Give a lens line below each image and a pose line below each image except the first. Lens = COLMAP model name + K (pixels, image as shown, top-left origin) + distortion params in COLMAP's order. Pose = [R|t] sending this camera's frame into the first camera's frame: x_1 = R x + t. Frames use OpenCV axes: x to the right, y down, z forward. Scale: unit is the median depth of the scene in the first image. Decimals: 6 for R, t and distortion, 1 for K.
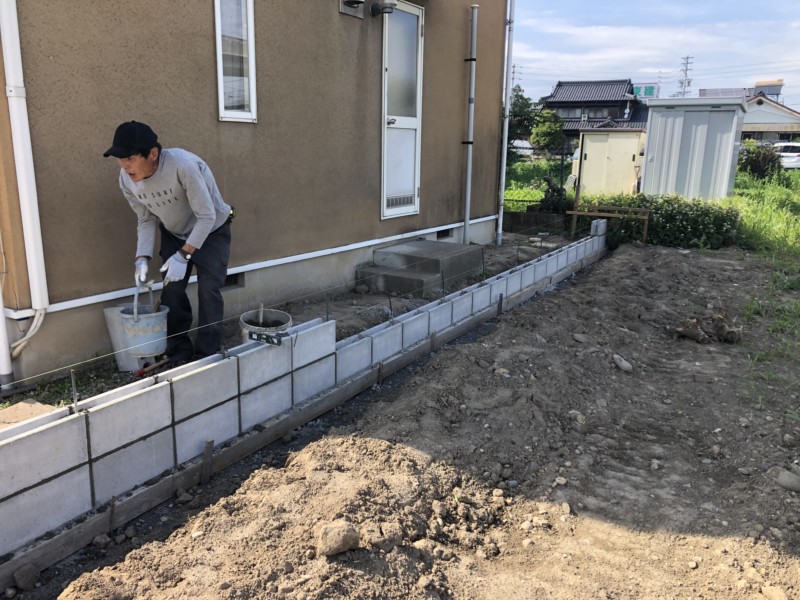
lens RADIAL K [[655.6, 0, 398.2], [0, 655.6, 303.0], [0, 0, 1]] dist [0.029129, -0.031205]
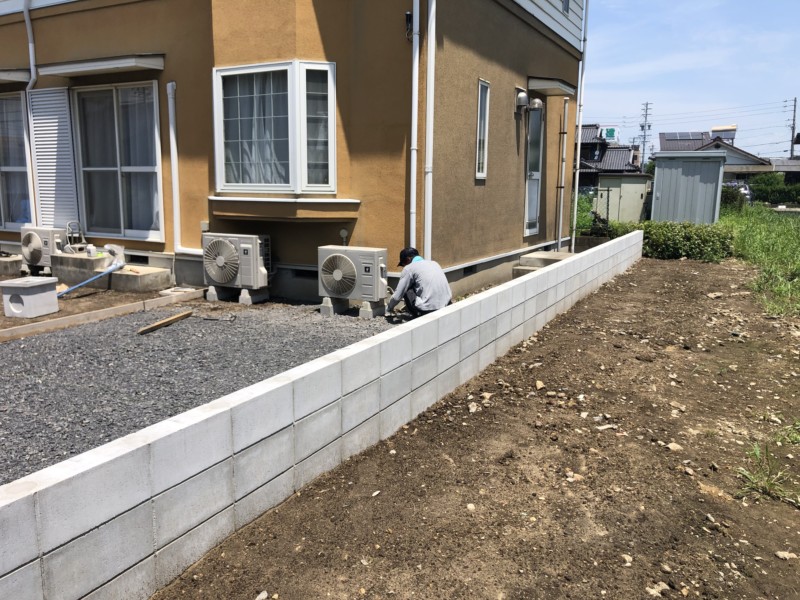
lens RADIAL K [[655.6, 0, 401.9], [0, 655.6, 298.9], [0, 0, 1]] dist [0.029129, -0.031205]
pose [[0.998390, -0.016737, 0.054199, -0.345788], [0.020131, 0.997830, -0.062690, 0.096775], [-0.053032, 0.063680, 0.996560, -0.461845]]
